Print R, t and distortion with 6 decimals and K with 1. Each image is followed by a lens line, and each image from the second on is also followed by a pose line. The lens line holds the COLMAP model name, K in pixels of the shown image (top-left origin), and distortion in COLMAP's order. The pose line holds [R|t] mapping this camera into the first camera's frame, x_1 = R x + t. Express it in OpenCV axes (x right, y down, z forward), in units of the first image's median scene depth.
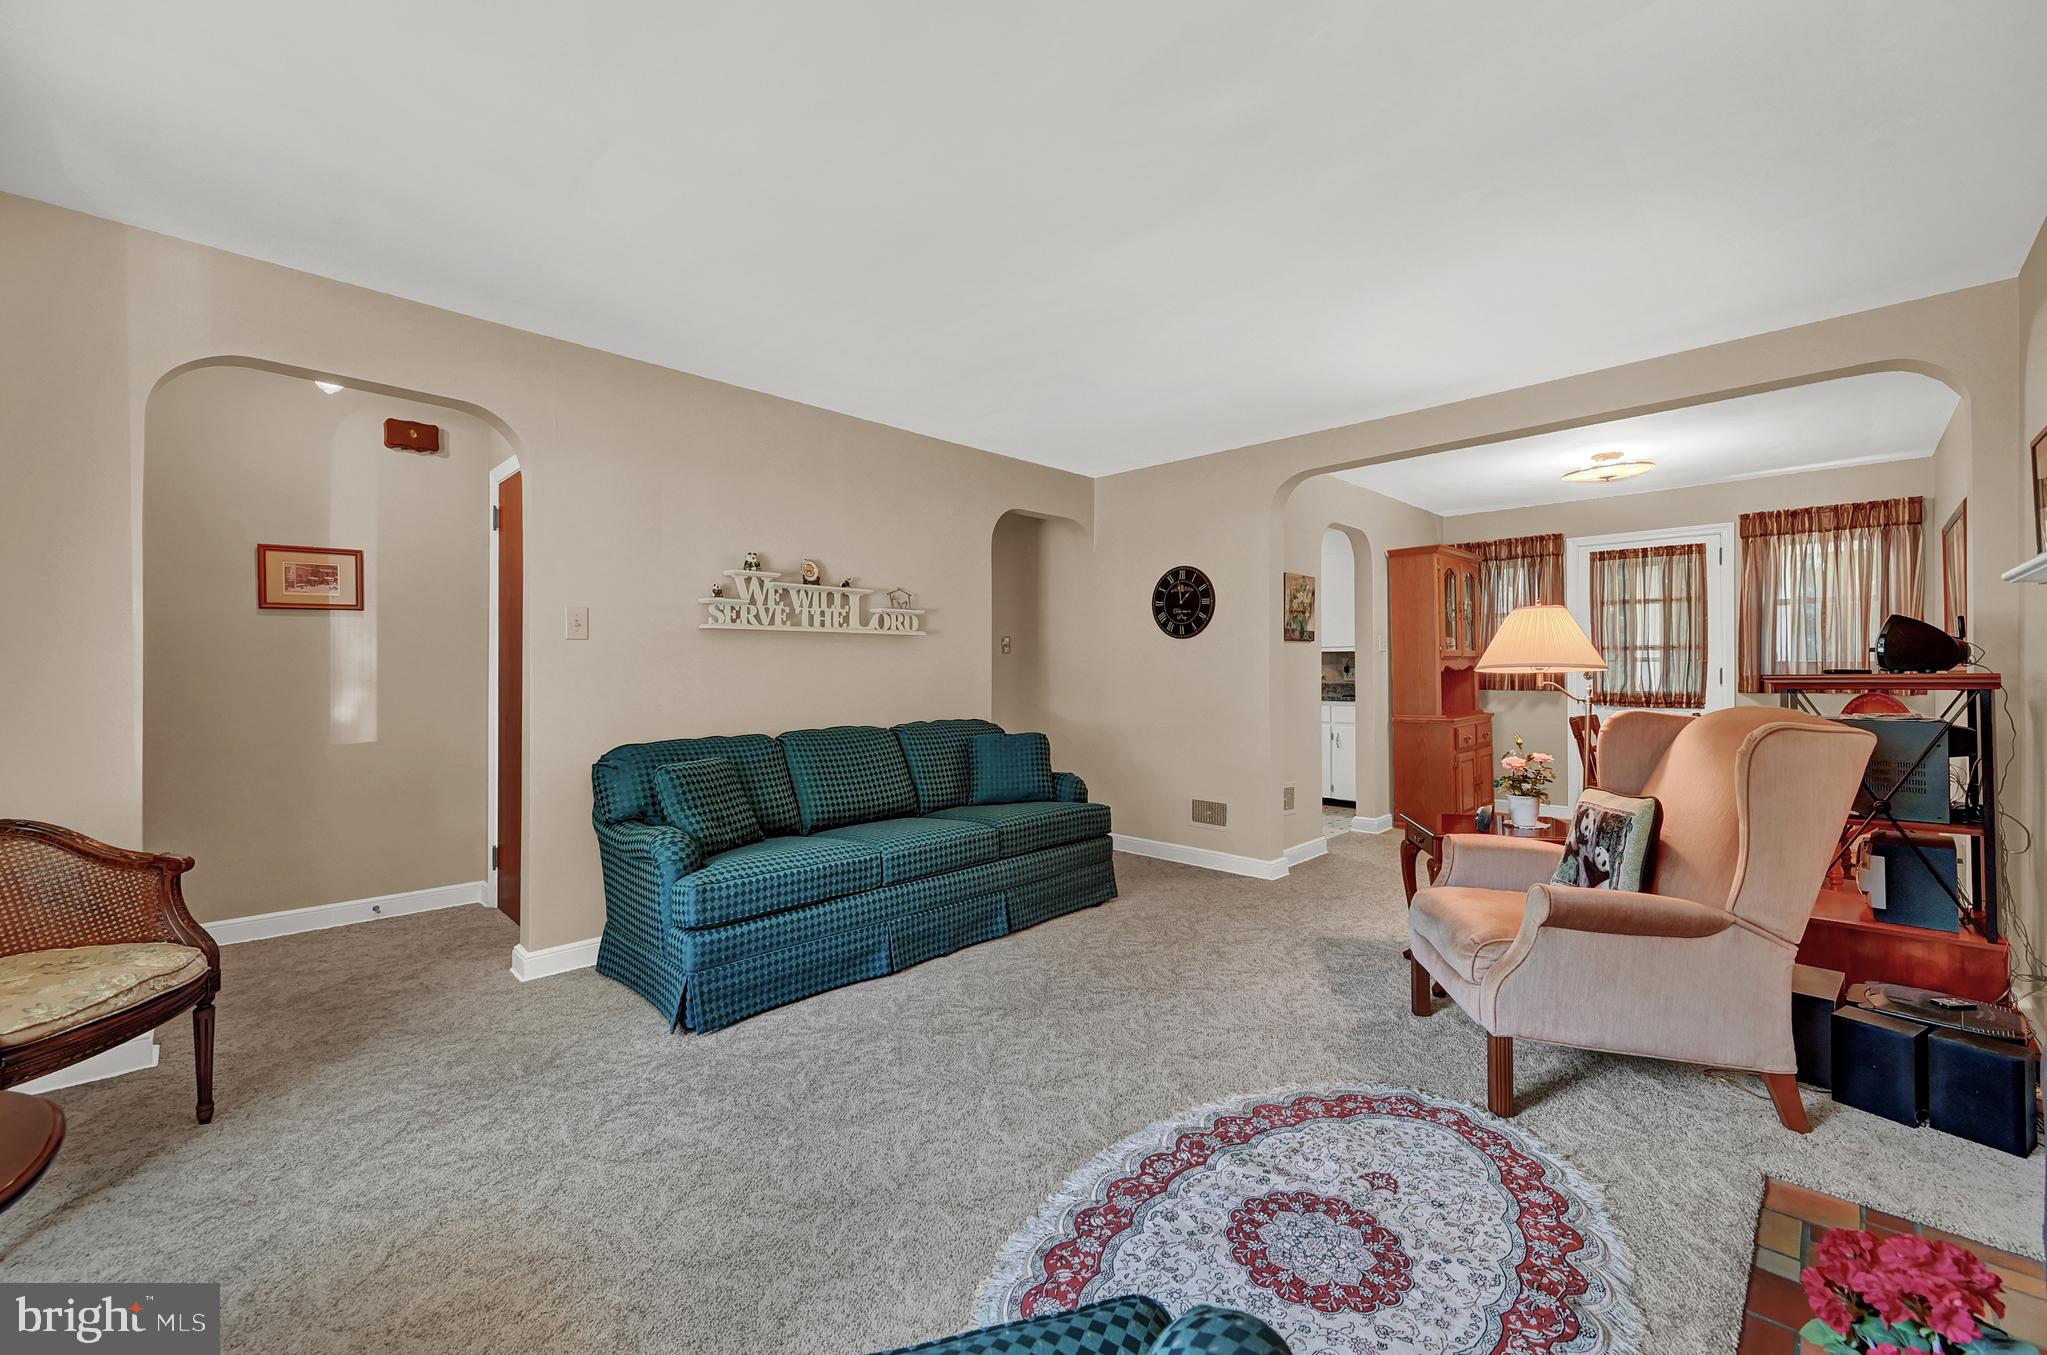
lens RADIAL K [[809.2, 0, 1023.3], [0, 809.2, 656.4], [0, 0, 1]] dist [-0.000100, 0.000001]
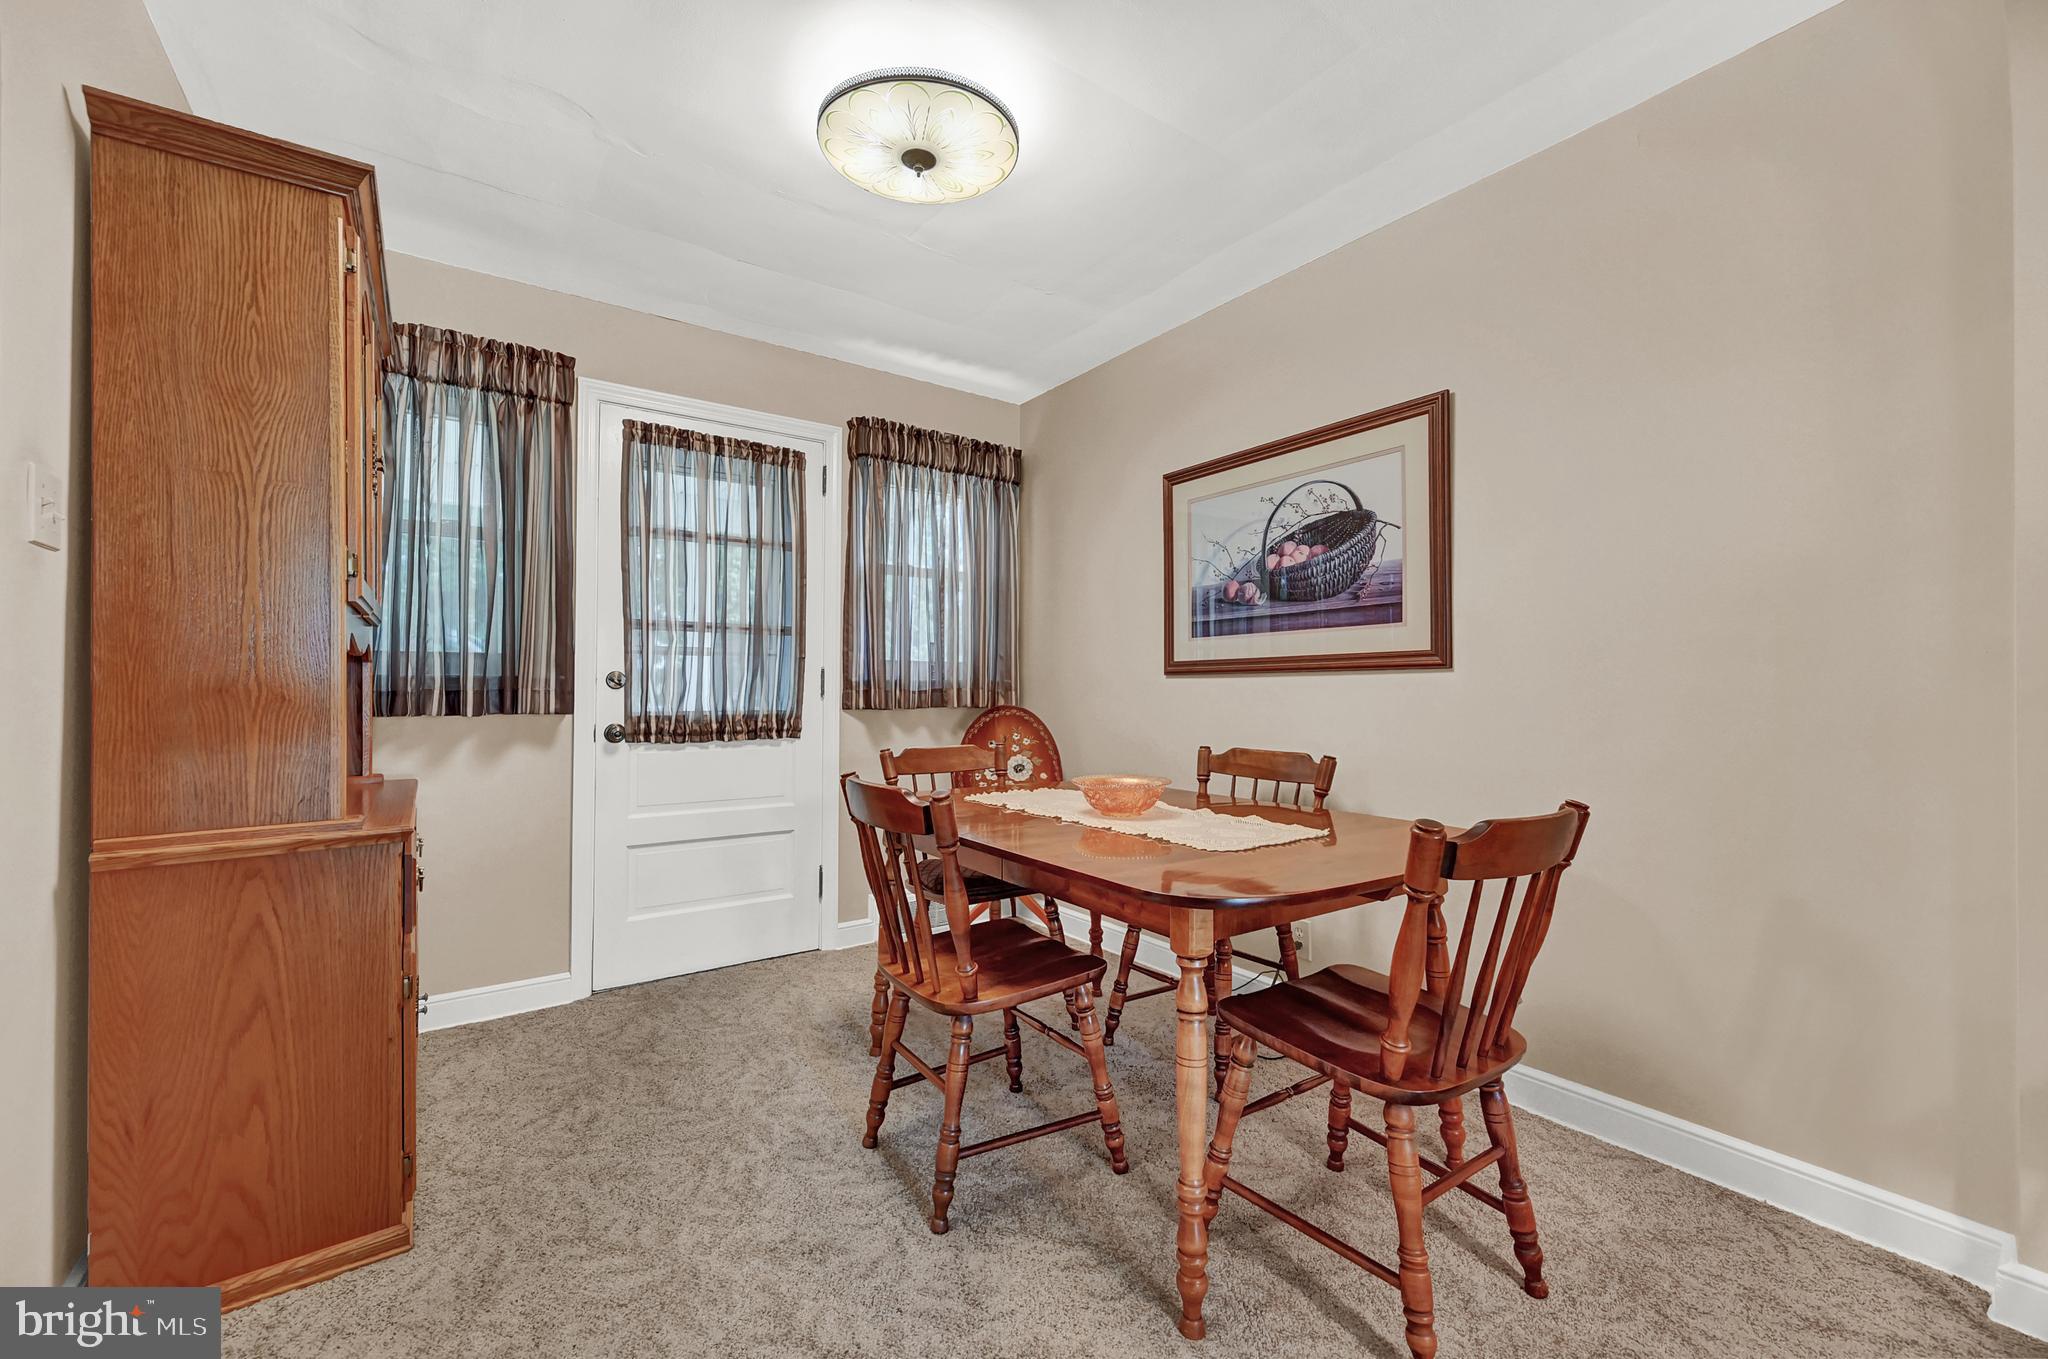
lens RADIAL K [[836.2, 0, 1024.0], [0, 836.2, 679.5], [0, 0, 1]] dist [-0.000393, -0.000012]
pose [[0.167971, 0.014317, 0.985688, 0.313390], [-0.016512, 0.999795, -0.011709, 0.029793], [-0.985654, -0.014308, 0.168173, 0.824053]]
